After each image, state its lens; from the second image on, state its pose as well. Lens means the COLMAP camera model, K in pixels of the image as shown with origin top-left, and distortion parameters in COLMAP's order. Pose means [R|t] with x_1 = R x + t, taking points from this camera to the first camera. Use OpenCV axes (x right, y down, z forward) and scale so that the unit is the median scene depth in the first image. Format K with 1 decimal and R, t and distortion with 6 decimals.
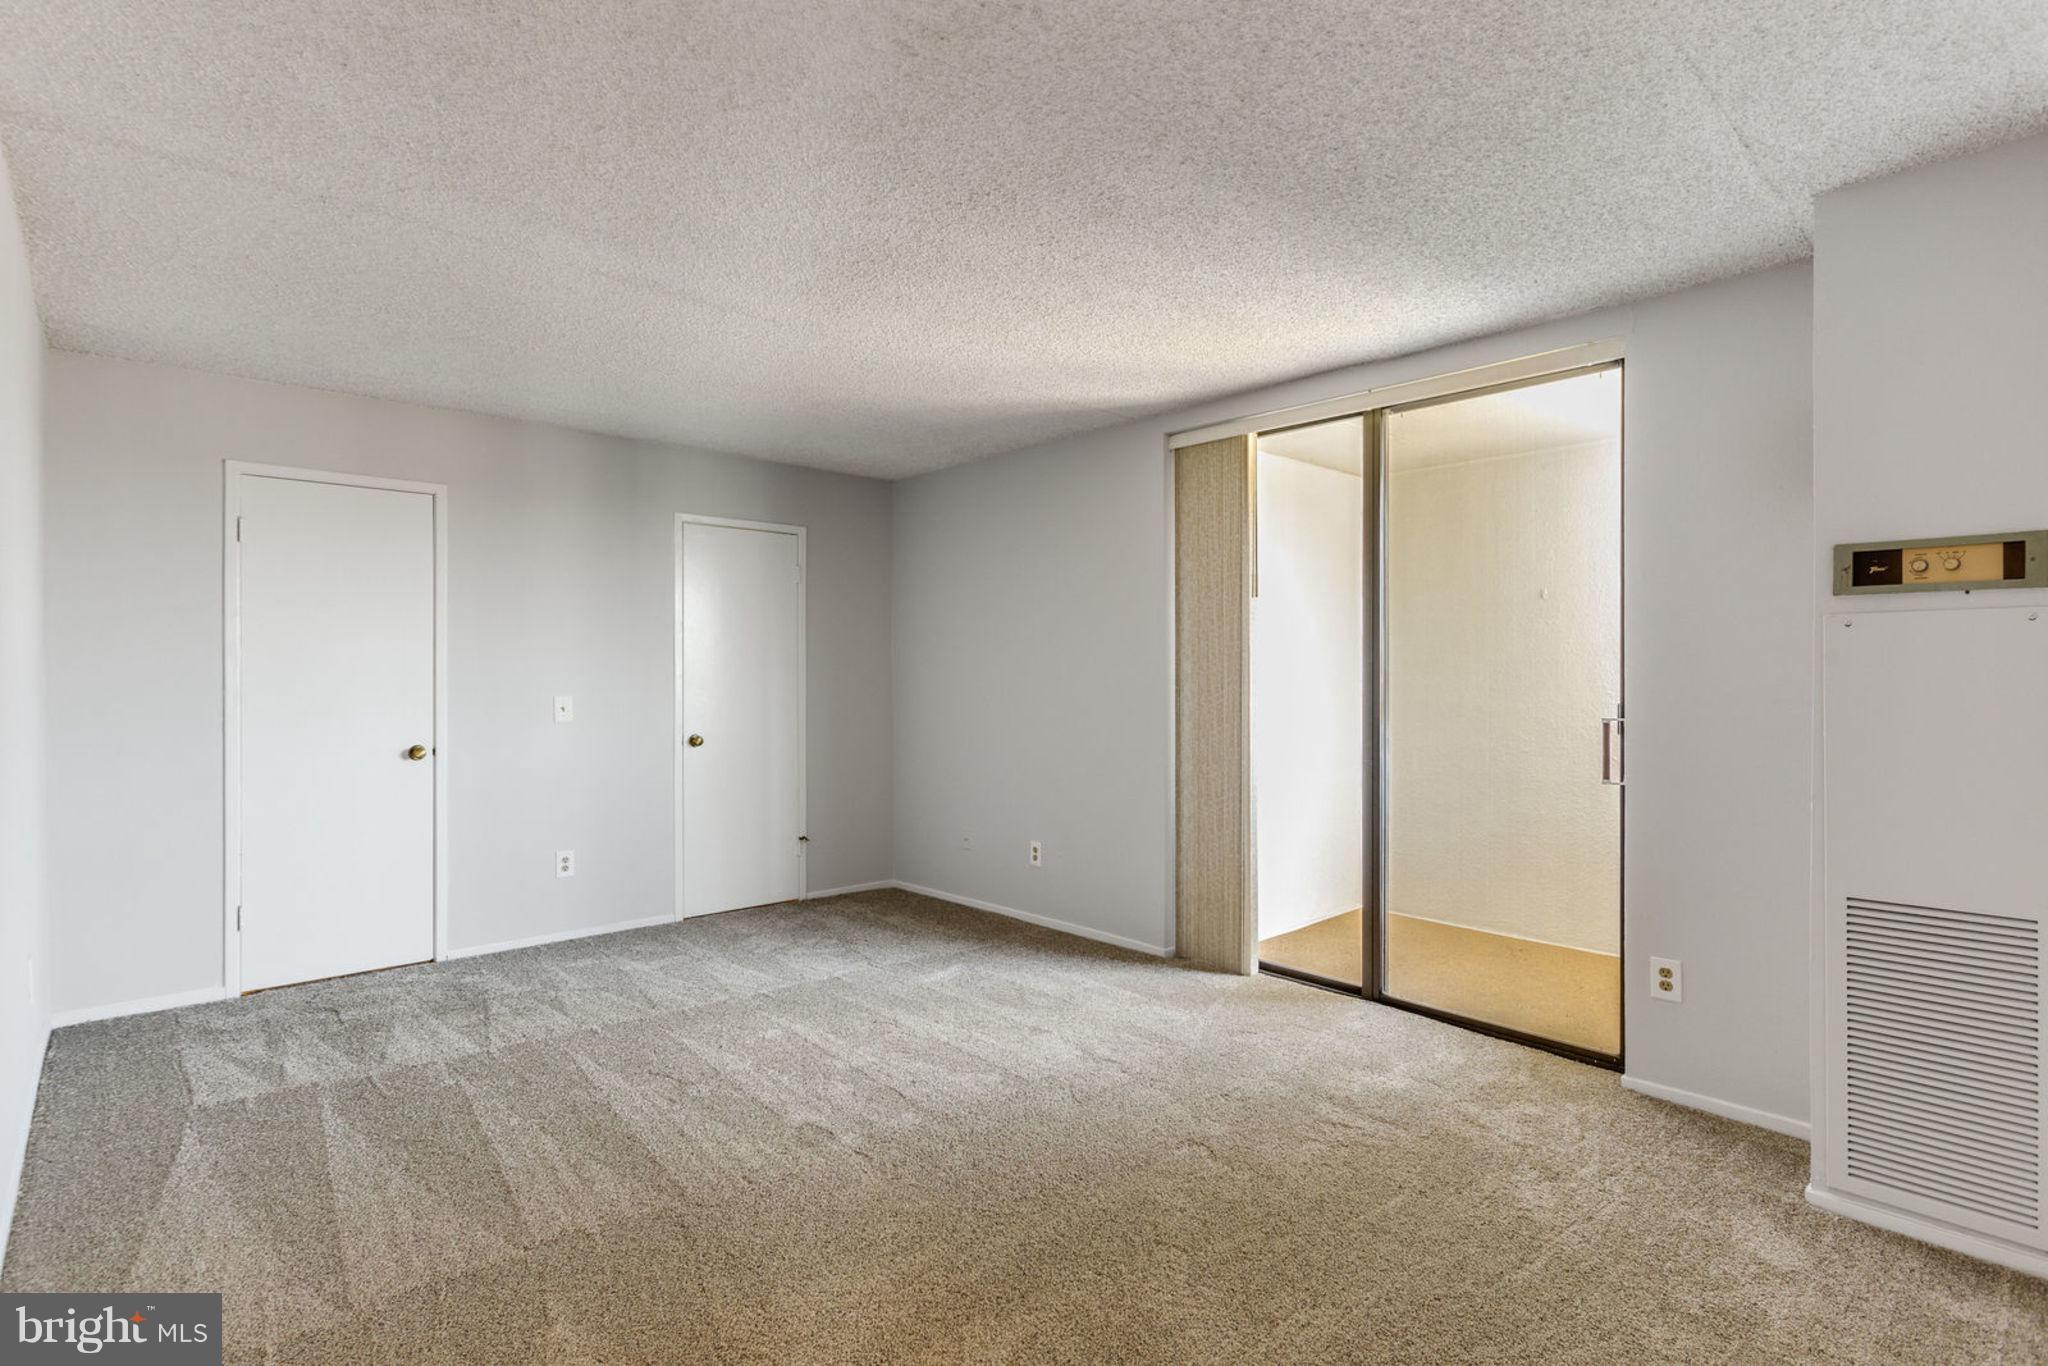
lens RADIAL K [[984.4, 0, 1021.3], [0, 984.4, 668.7], [0, 0, 1]] dist [-0.002099, -0.002795]
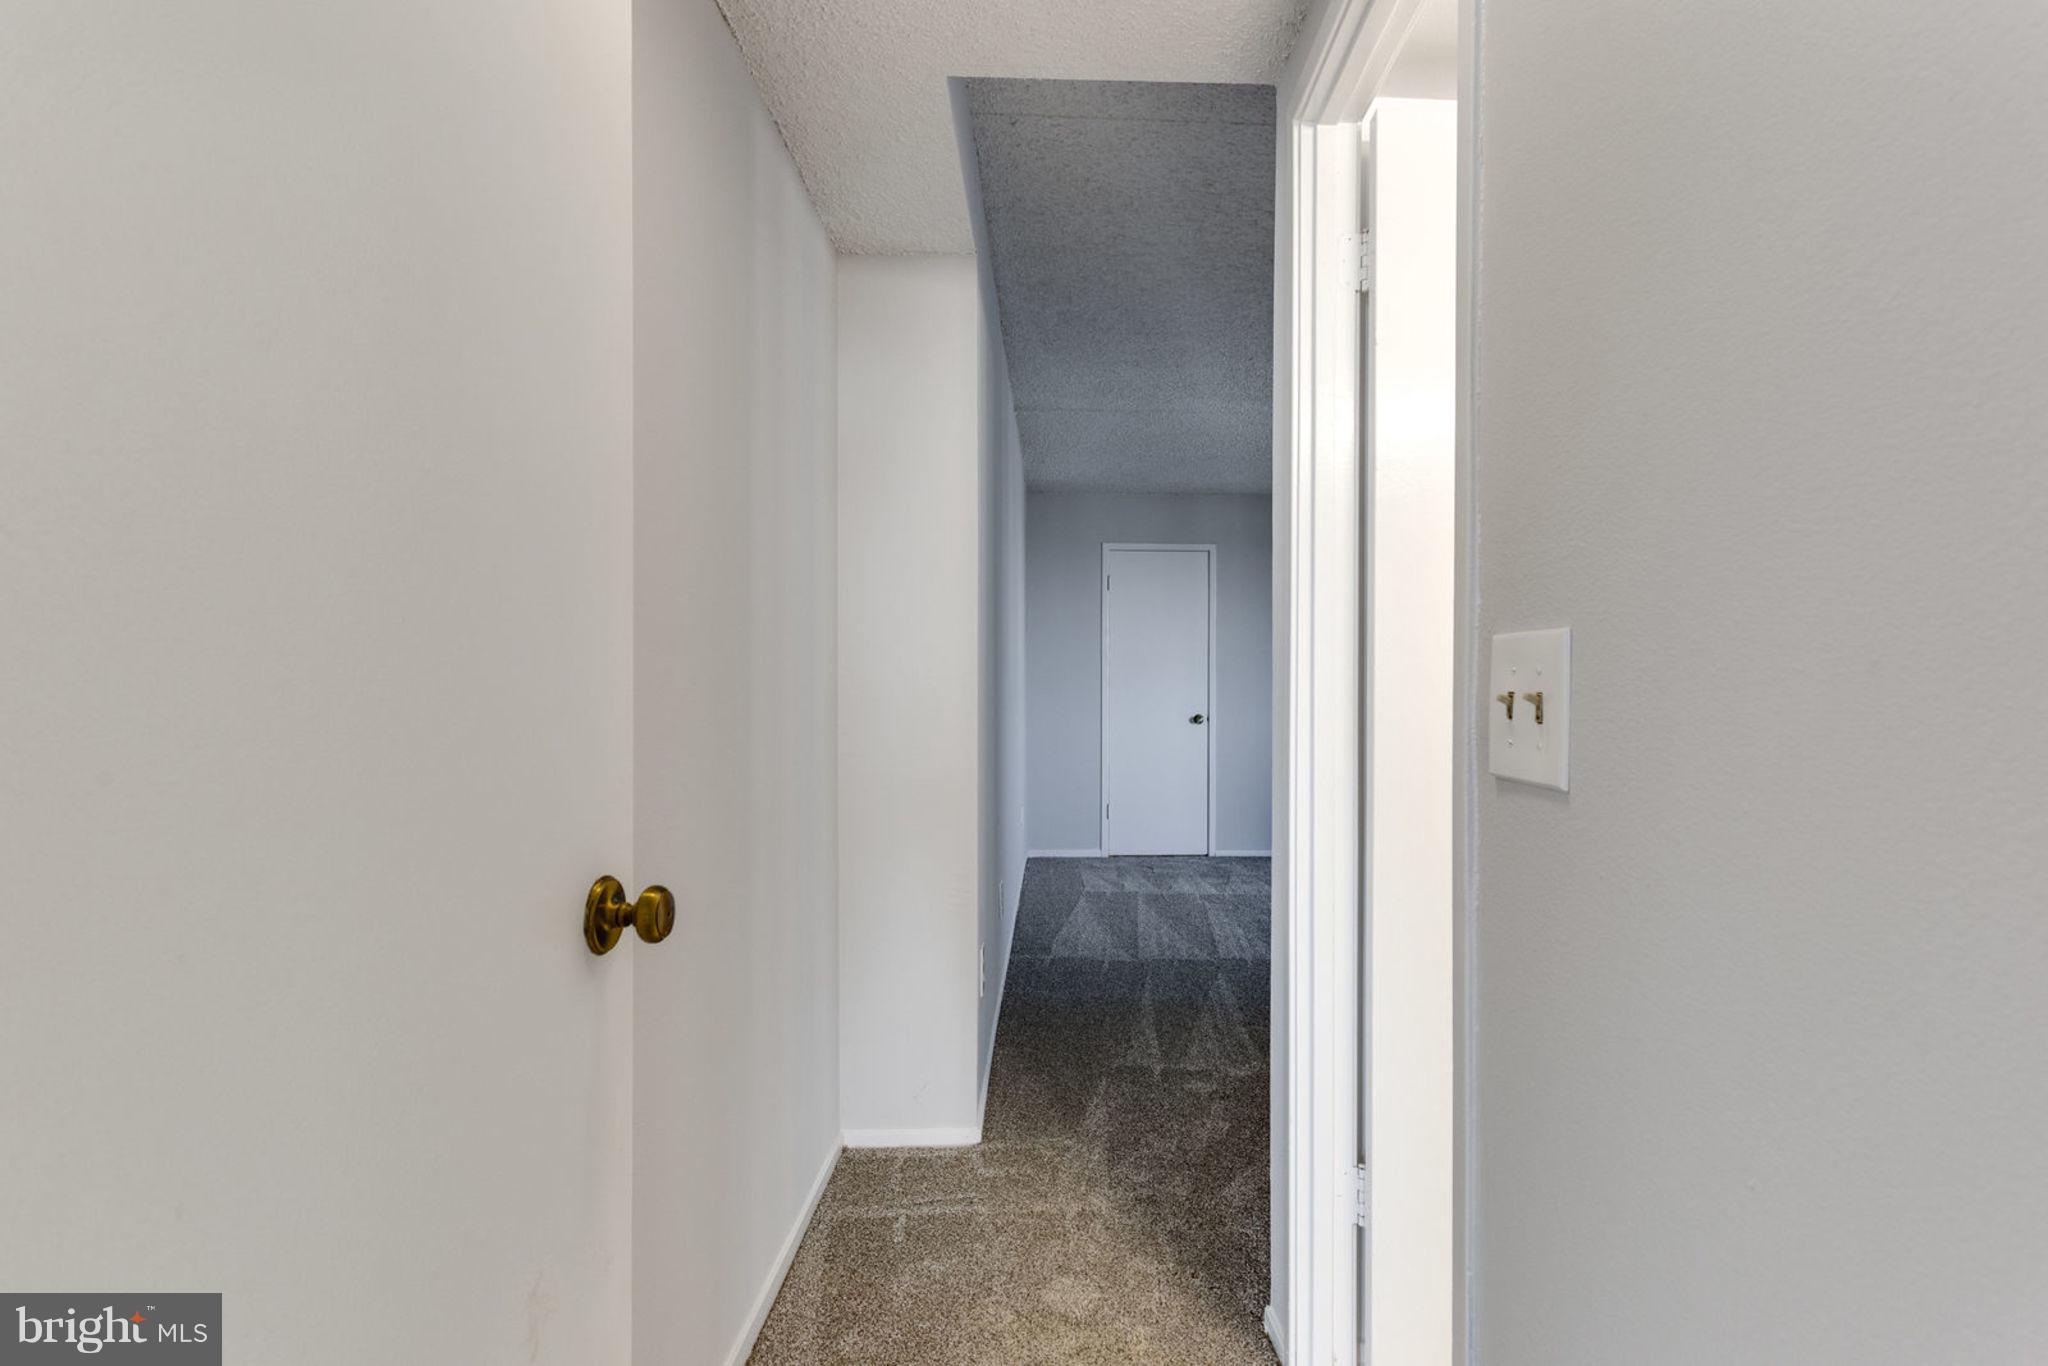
lens RADIAL K [[984.4, 0, 1096.5], [0, 984.4, 687.7], [0, 0, 1]] dist [-0.002099, -0.002795]
pose [[0.764465, 0.004989, -0.644646, 0.308603], [-0.002200, 0.999984, 0.005130, 0.033189], [0.644662, -0.002503, 0.764464, -0.340232]]
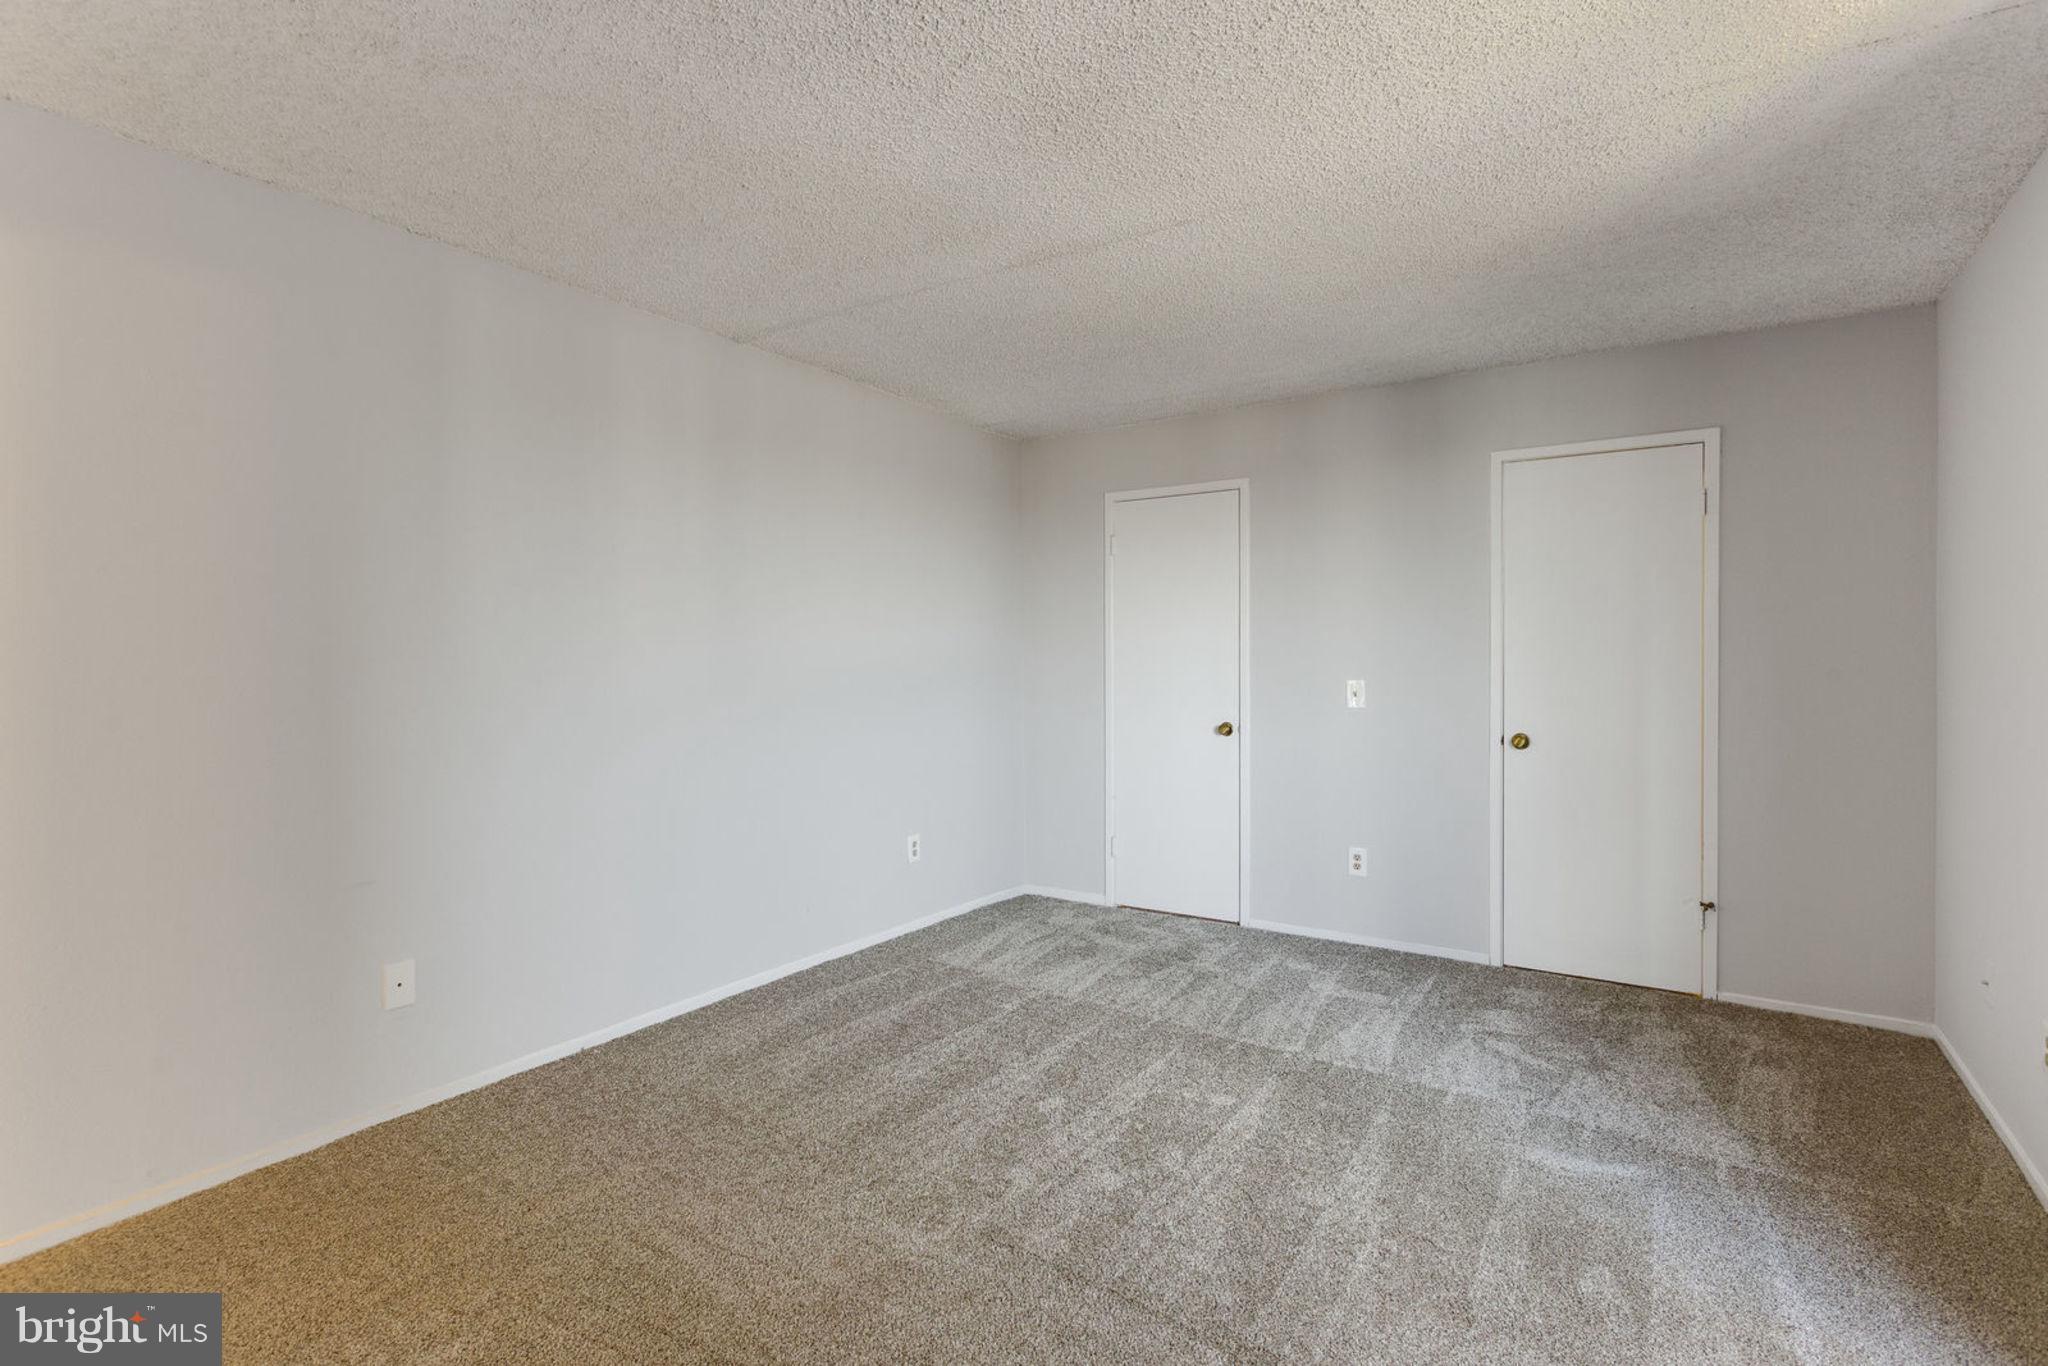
lens RADIAL K [[984.4, 0, 1012.7], [0, 984.4, 674.2], [0, 0, 1]] dist [-0.002099, -0.002795]
pose [[0.239014, 0.015854, -0.970887, 0.456758], [0.011367, 0.999753, 0.019124, 0.000949], [0.970950, -0.015607, 0.238775, 0.601322]]
